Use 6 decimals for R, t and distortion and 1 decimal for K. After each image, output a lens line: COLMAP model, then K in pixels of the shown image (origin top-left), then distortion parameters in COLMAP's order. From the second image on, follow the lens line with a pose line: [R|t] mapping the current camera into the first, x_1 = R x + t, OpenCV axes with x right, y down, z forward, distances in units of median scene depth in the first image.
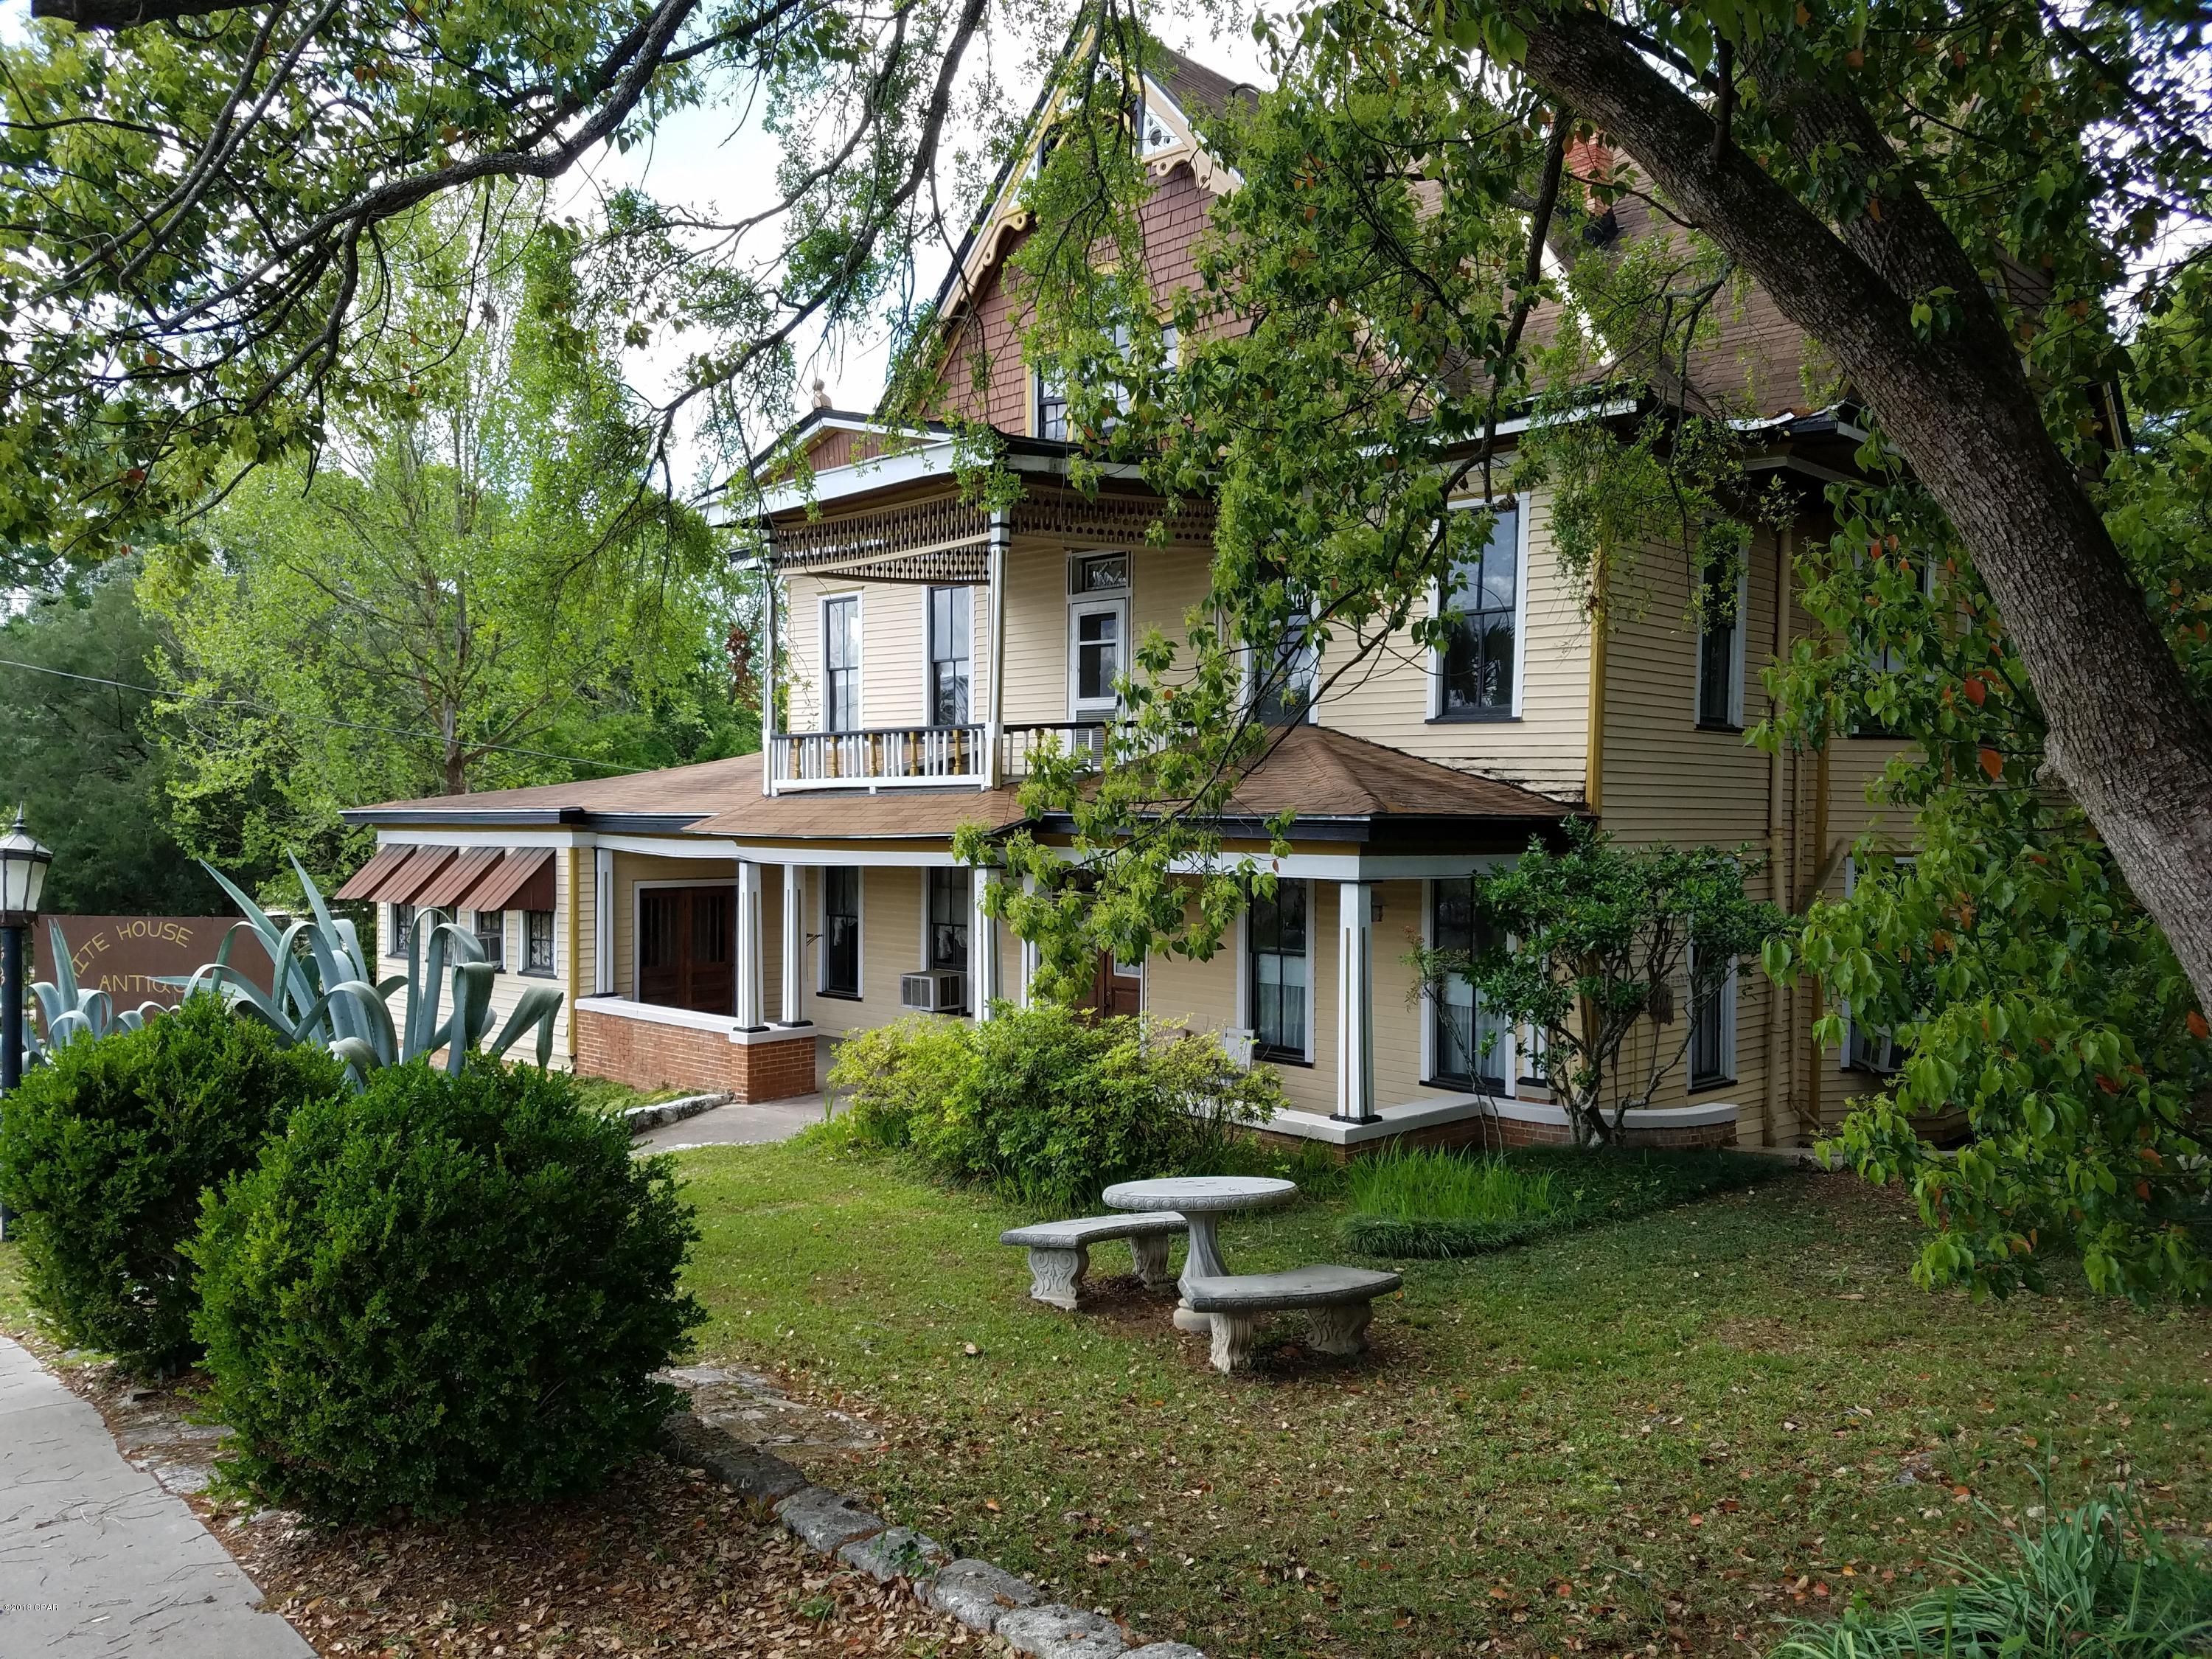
lens RADIAL K [[1692.6, 0, 1077.2], [0, 1692.6, 871.5], [0, 0, 1]] dist [0.272871, -0.526279]
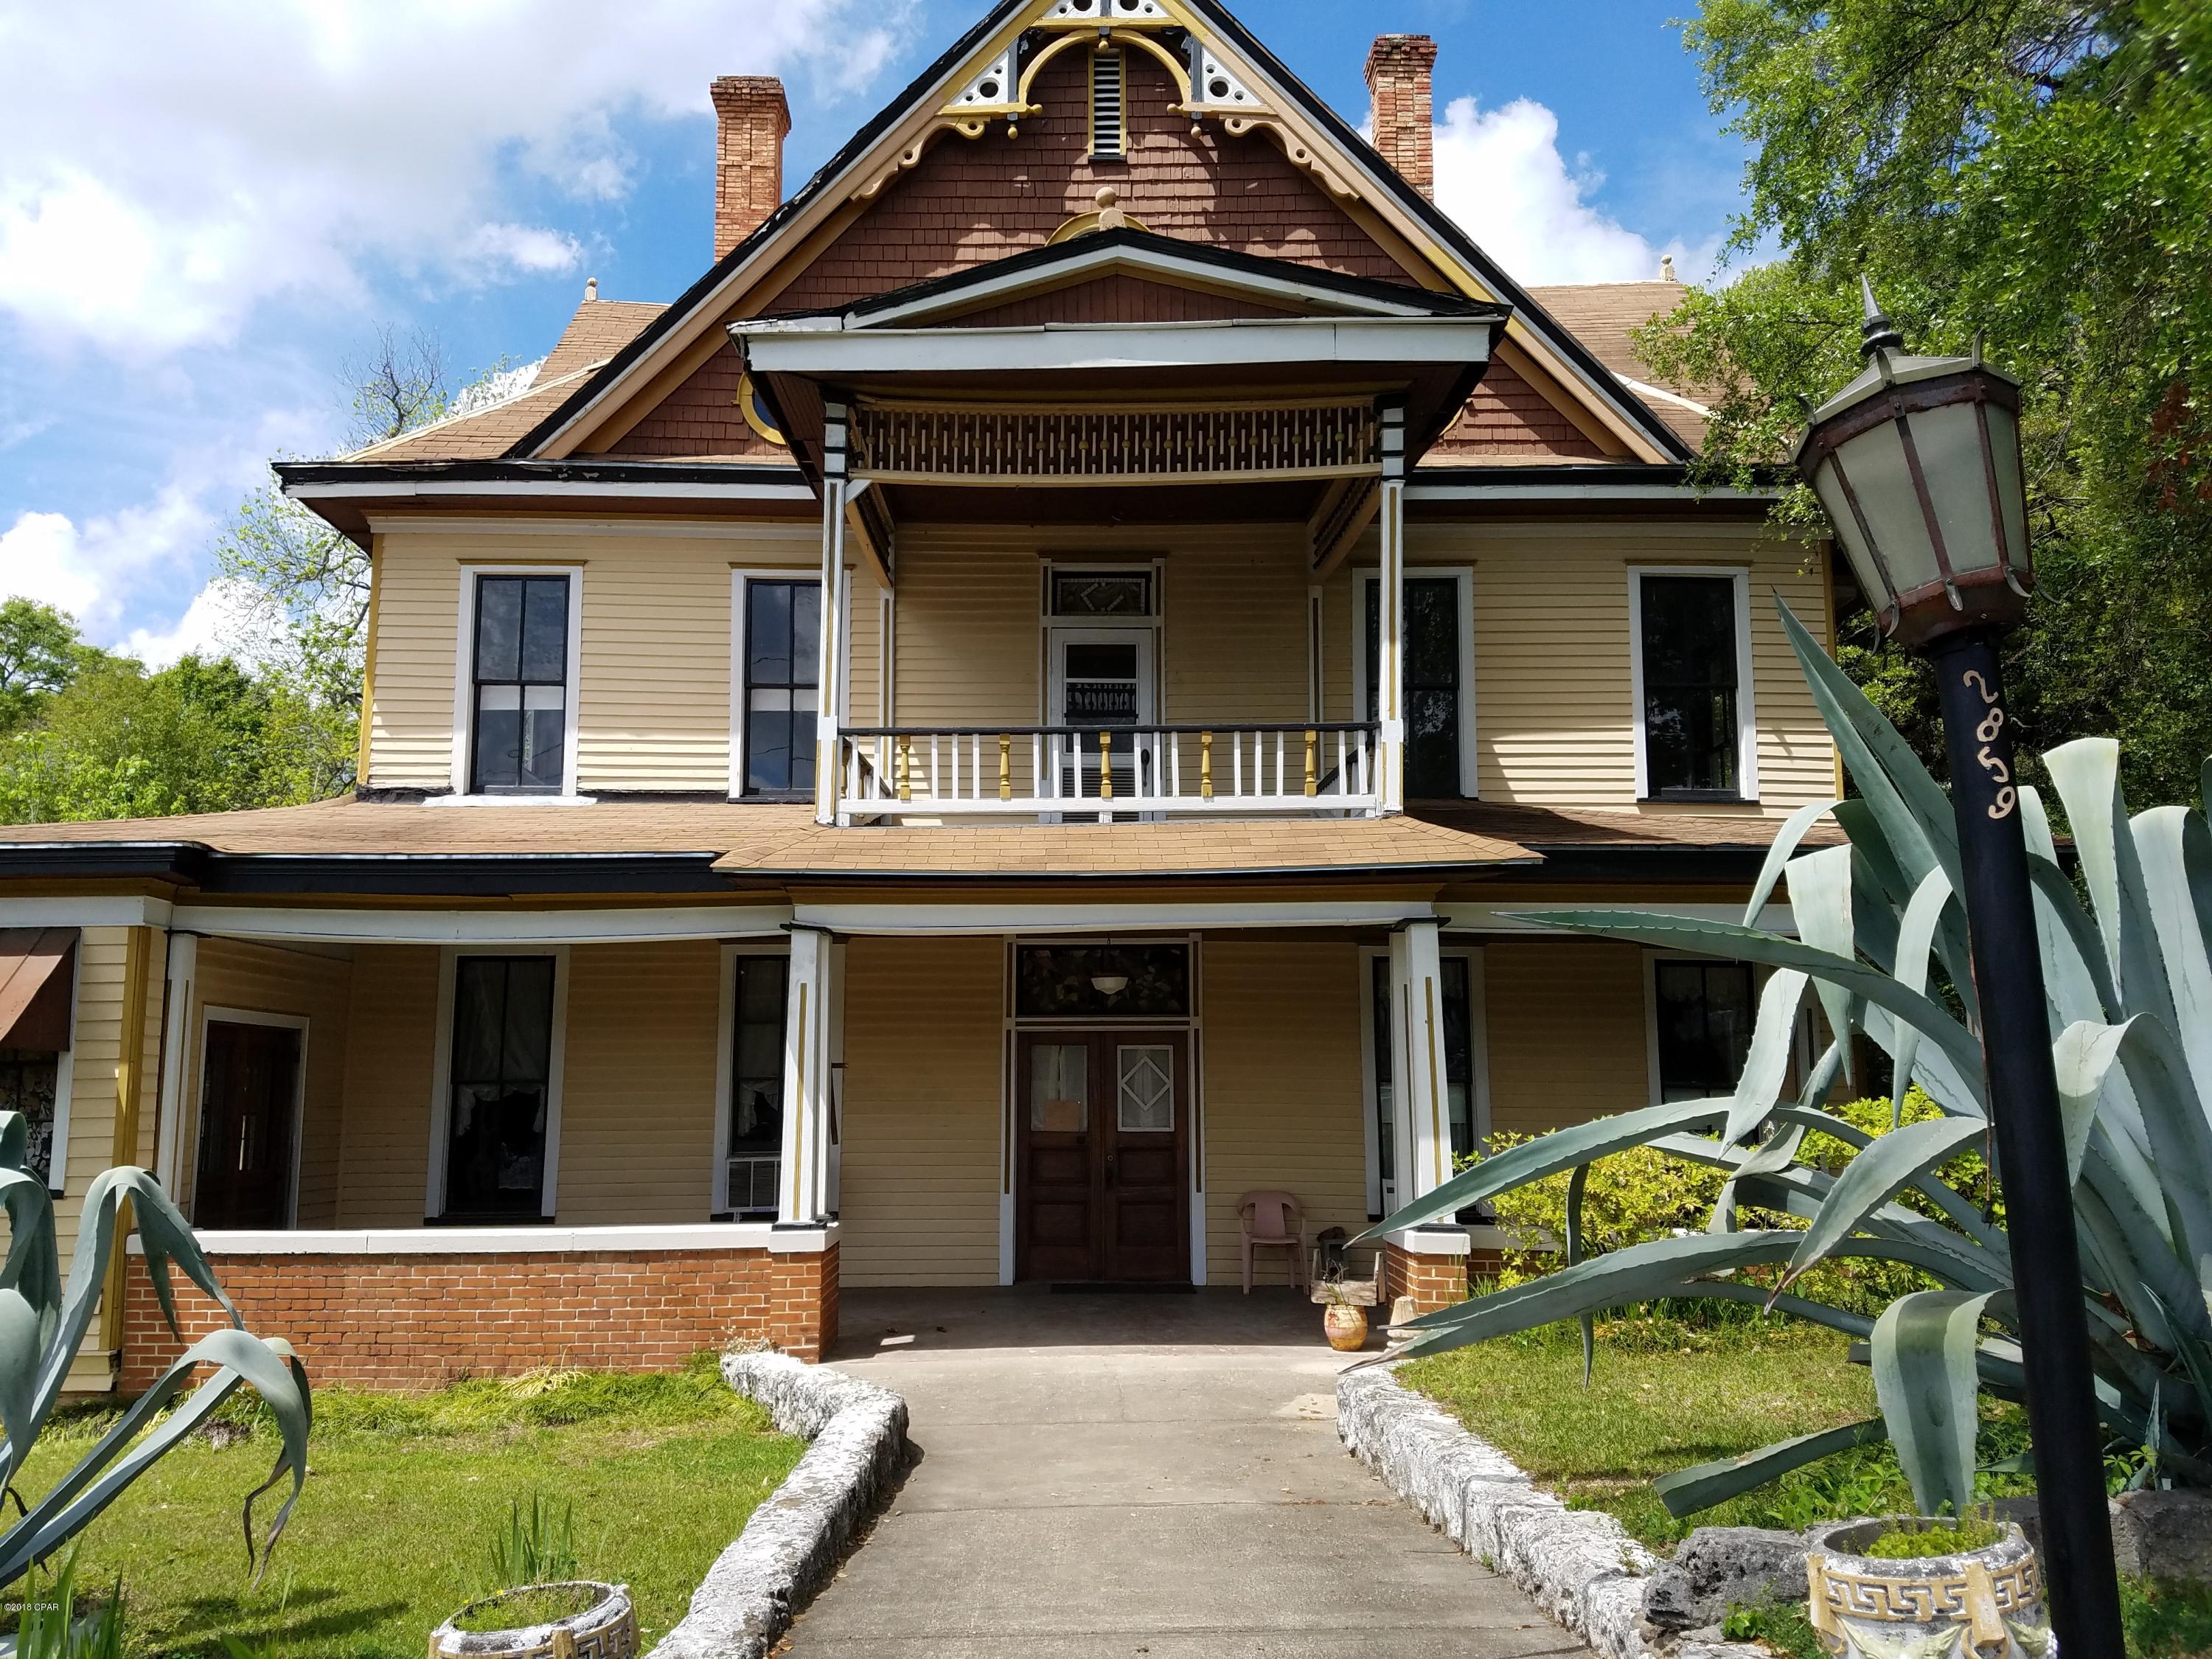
lens RADIAL K [[1692.6, 0, 1077.2], [0, 1692.6, 871.5], [0, 0, 1]] dist [0.272871, -0.526279]
pose [[0.693702, 0.093297, 0.714194, -0.546701], [0.030276, 0.986922, -0.158332, 0.069653], [-0.719625, 0.131458, 0.681805, 0.528351]]
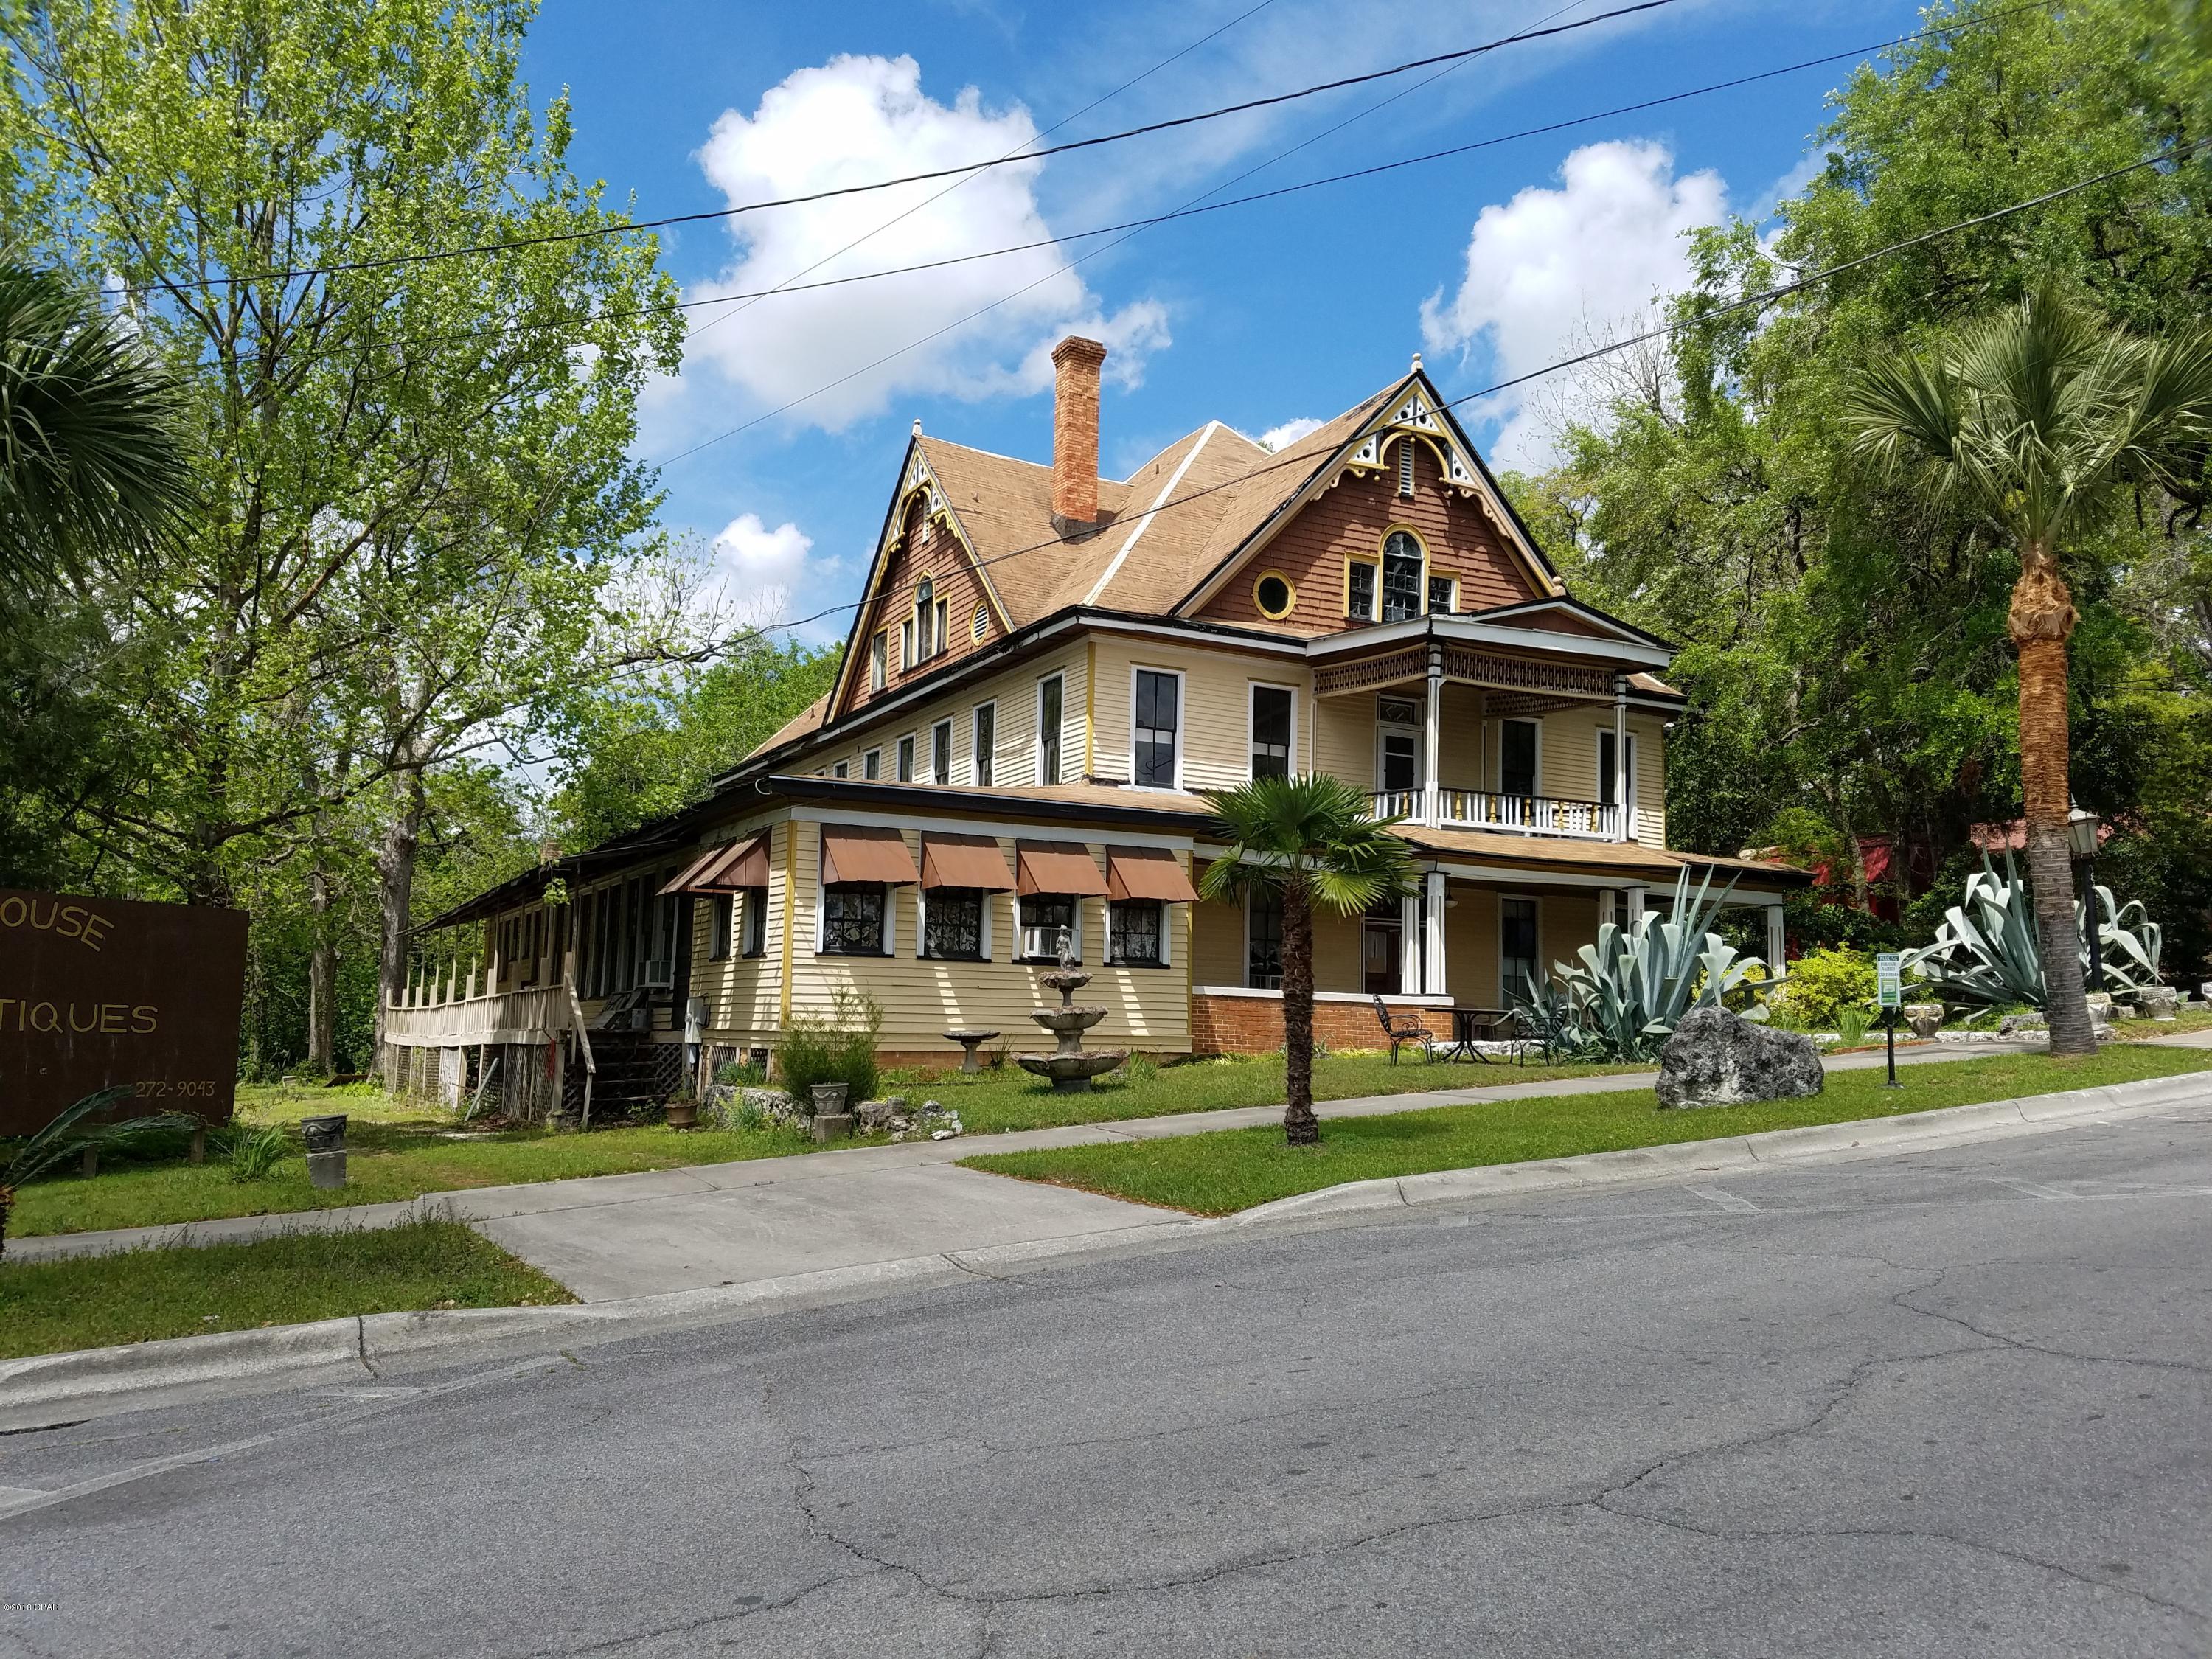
lens RADIAL K [[1678.5, 0, 1112.8], [0, 1678.5, 872.9], [0, 0, 1]] dist [0.317258, -0.510120]
pose [[0.273040, 0.102047, 0.956575, -1.578955], [0.015113, 0.993780, -0.110330, 0.141480], [-0.961884, 0.044582, 0.269799, 0.876792]]
